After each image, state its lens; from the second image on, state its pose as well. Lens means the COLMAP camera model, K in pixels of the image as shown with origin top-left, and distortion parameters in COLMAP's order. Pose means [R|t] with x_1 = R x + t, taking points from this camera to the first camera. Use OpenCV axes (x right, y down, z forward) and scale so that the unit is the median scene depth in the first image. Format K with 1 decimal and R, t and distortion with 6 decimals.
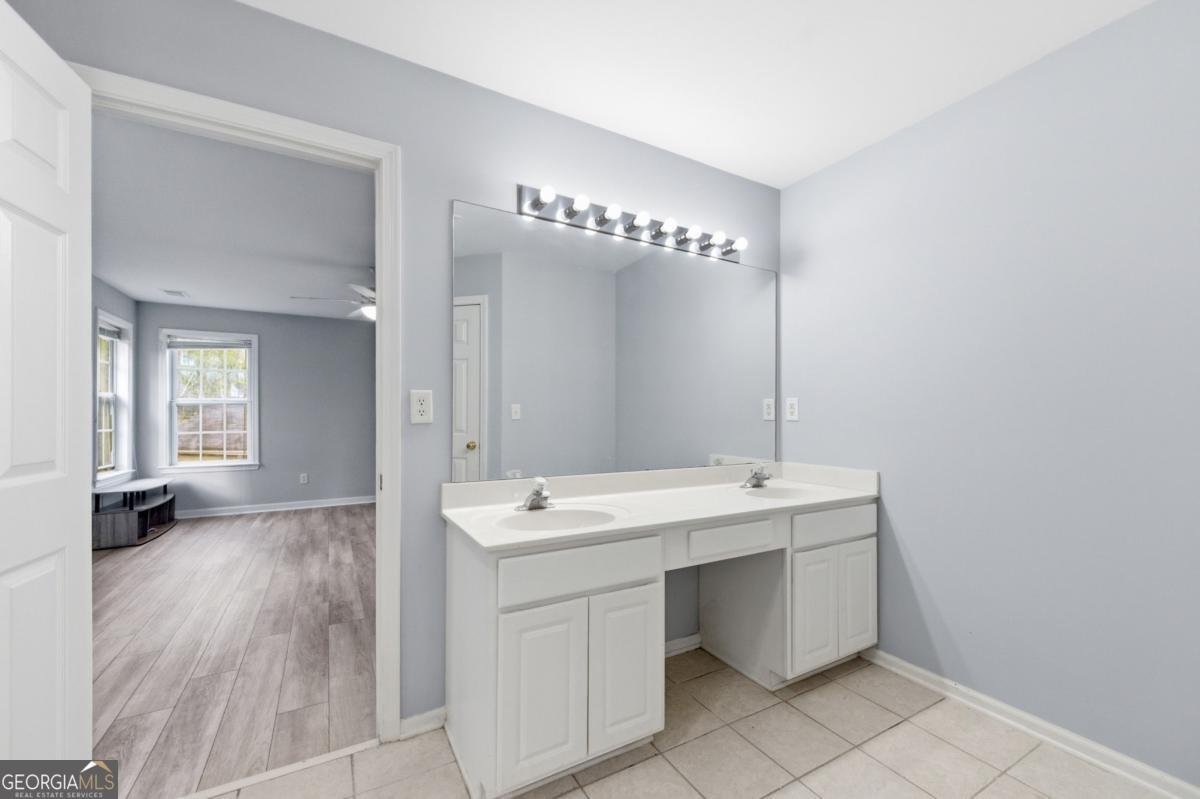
lens RADIAL K [[478.7, 0, 598.6], [0, 478.7, 398.8], [0, 0, 1]] dist [-0.000305, -0.000077]
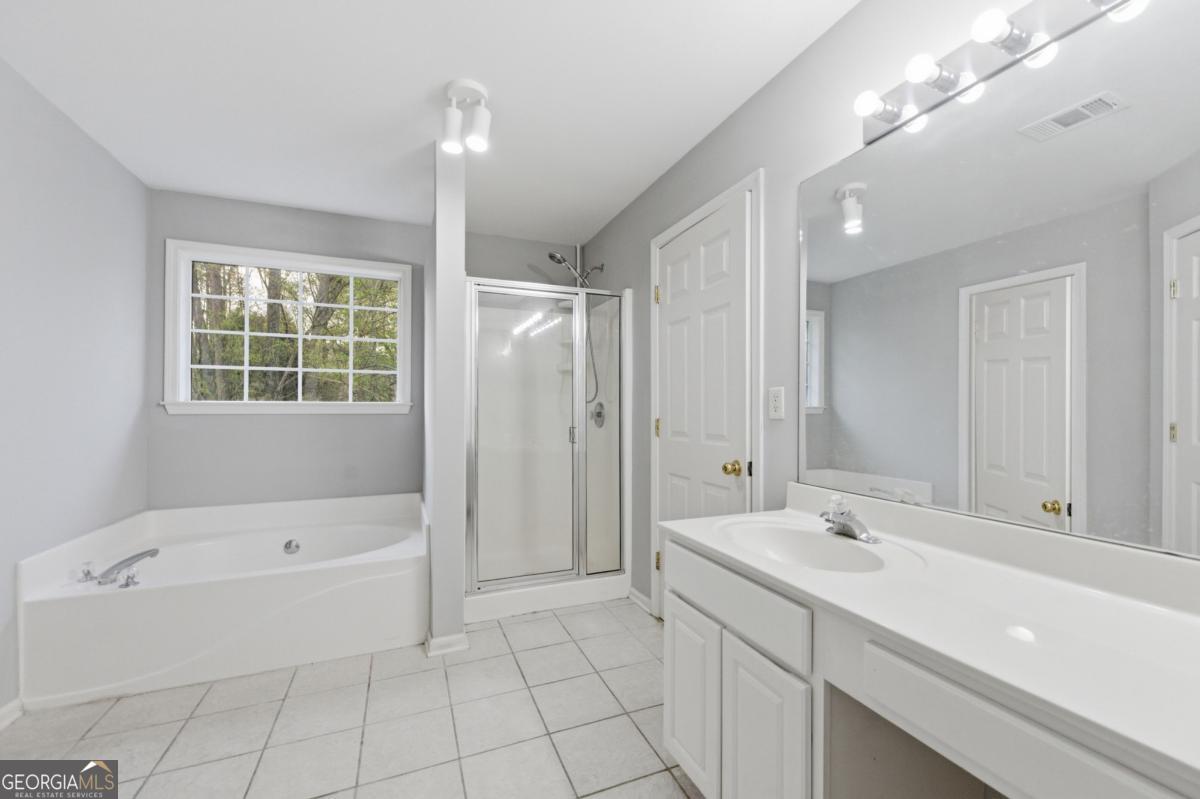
lens RADIAL K [[478.7, 0, 598.6], [0, 478.7, 398.8], [0, 0, 1]] dist [-0.000305, -0.000077]
pose [[-0.121832, -0.011434, -0.992485, 0.990614], [0.018799, 0.999728, -0.013825, 0.019733], [0.992373, -0.020342, -0.121584, 1.046372]]
